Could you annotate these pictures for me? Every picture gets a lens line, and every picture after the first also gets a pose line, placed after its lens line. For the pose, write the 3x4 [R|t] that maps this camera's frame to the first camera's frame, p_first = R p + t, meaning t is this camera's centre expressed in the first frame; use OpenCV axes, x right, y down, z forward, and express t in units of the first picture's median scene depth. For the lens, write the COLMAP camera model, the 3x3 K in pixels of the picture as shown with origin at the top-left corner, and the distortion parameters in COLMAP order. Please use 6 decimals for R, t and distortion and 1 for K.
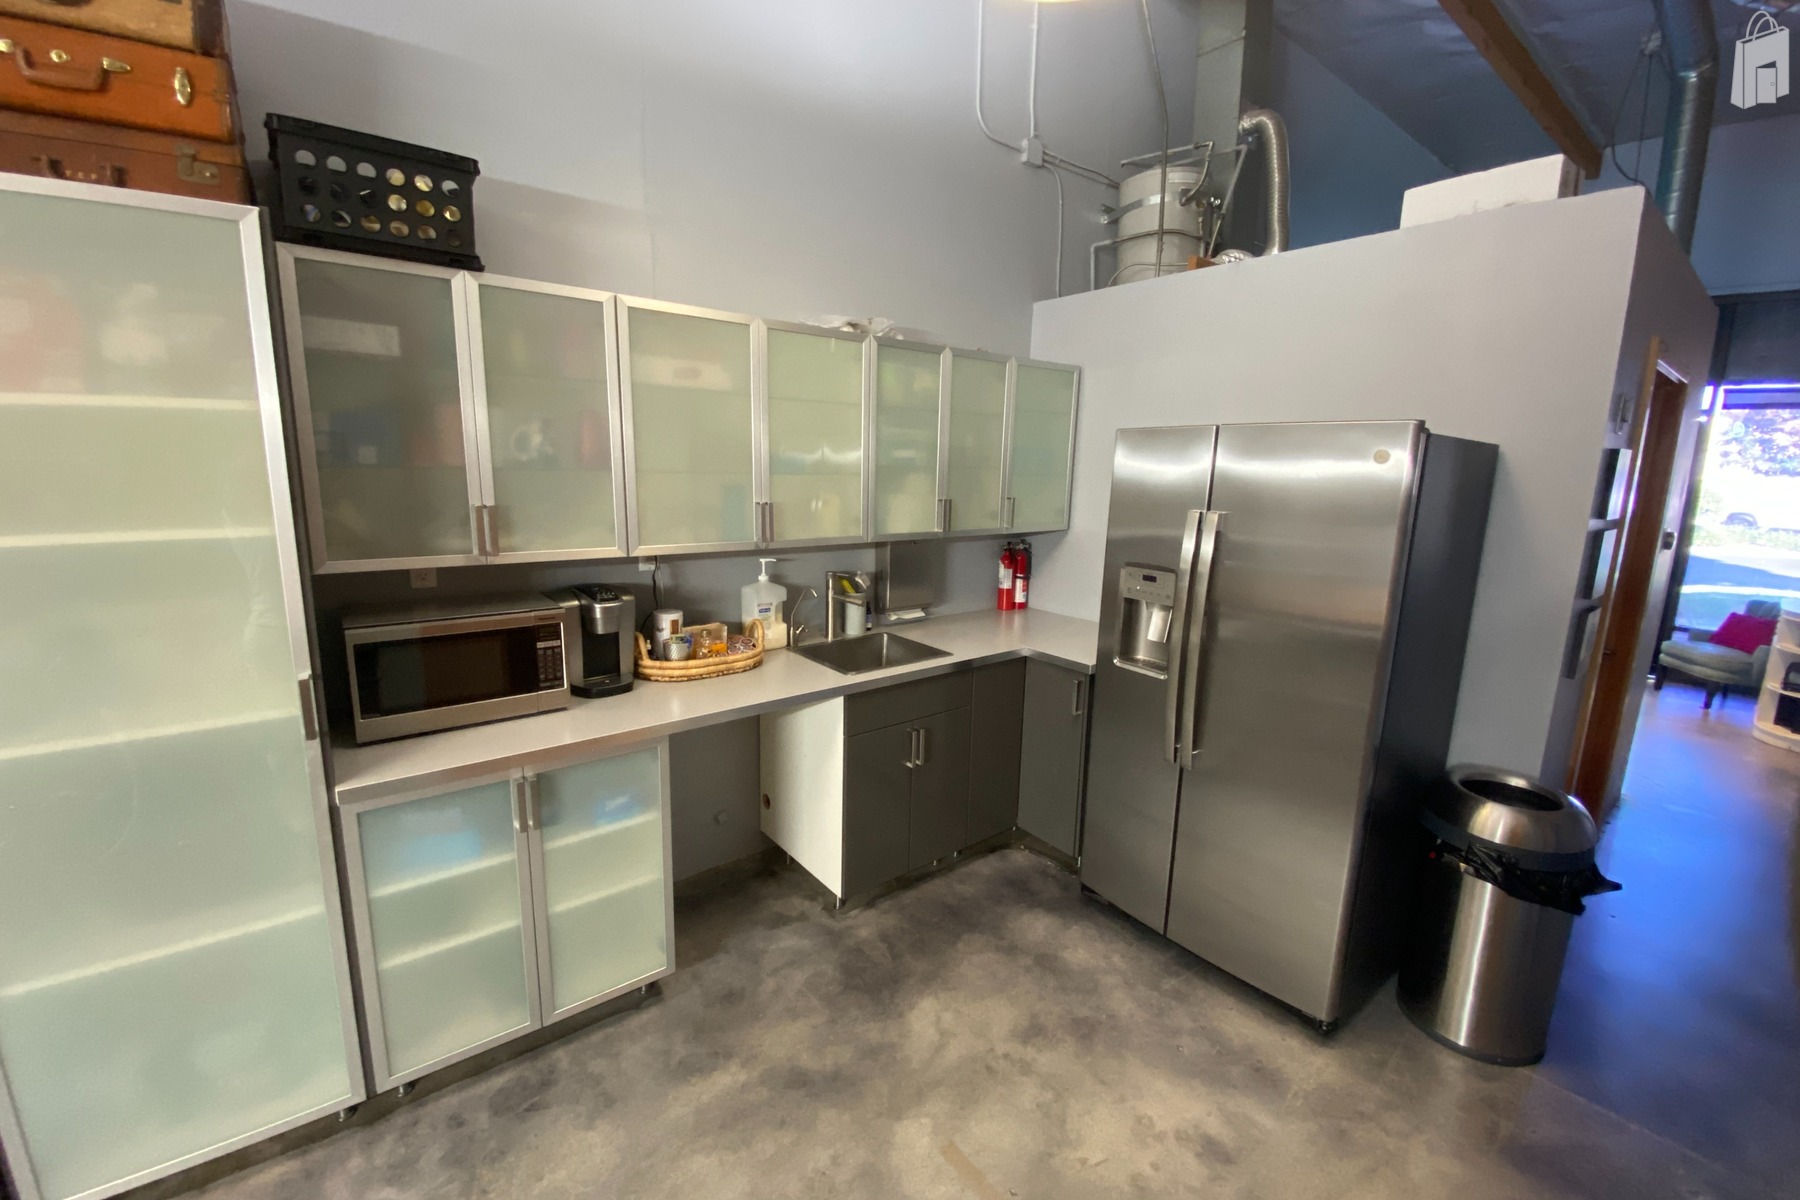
lens RADIAL K [[727.8, 0, 900.0], [0, 727.8, 600.0], [0, 0, 1]] dist [0.011750, -0.020120]
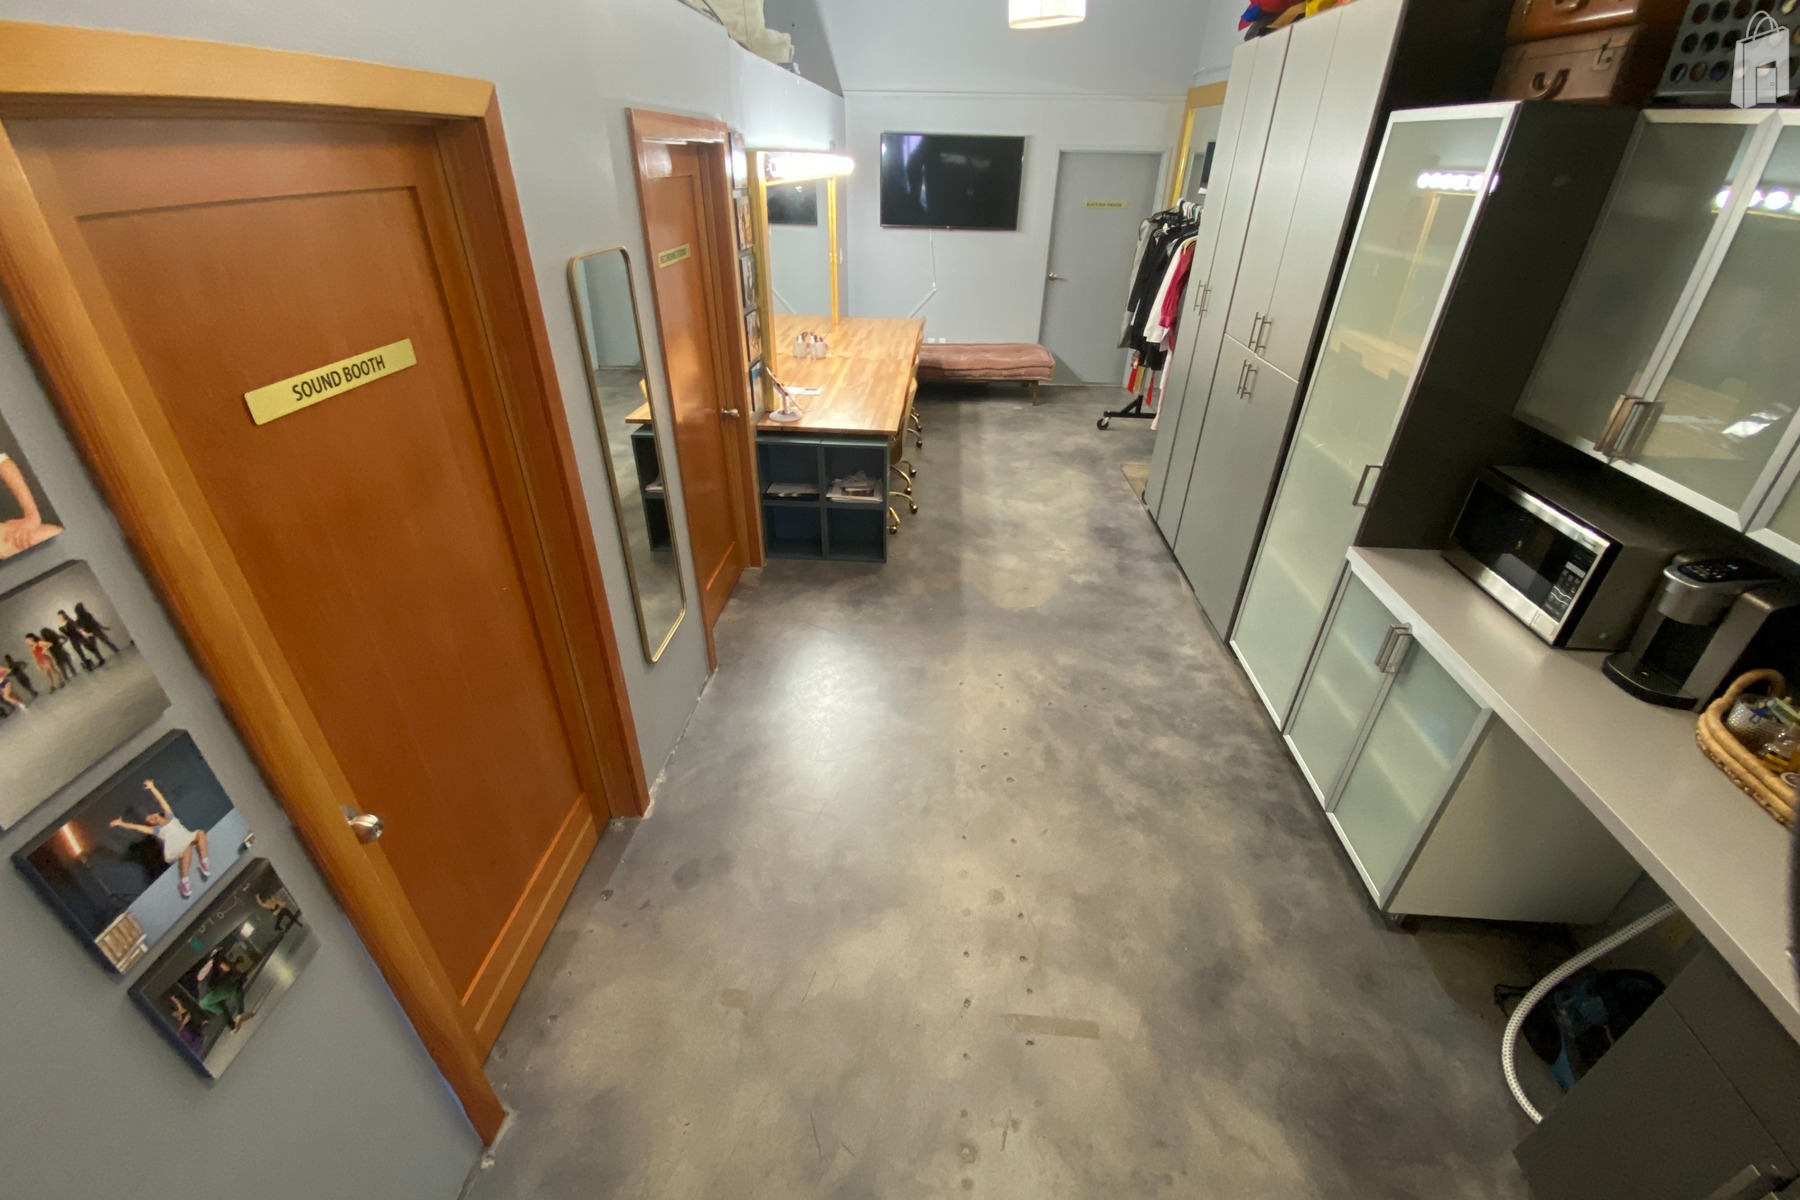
lens RADIAL K [[727.8, 0, 900.0], [0, 727.8, 600.0], [0, 0, 1]] dist [0.011750, -0.020120]
pose [[-0.666339, 0.366560, -0.649328, 0.634434], [-0.156122, 0.782934, 0.602196, -0.309402], [0.729122, 0.502640, -0.464472, 0.847887]]
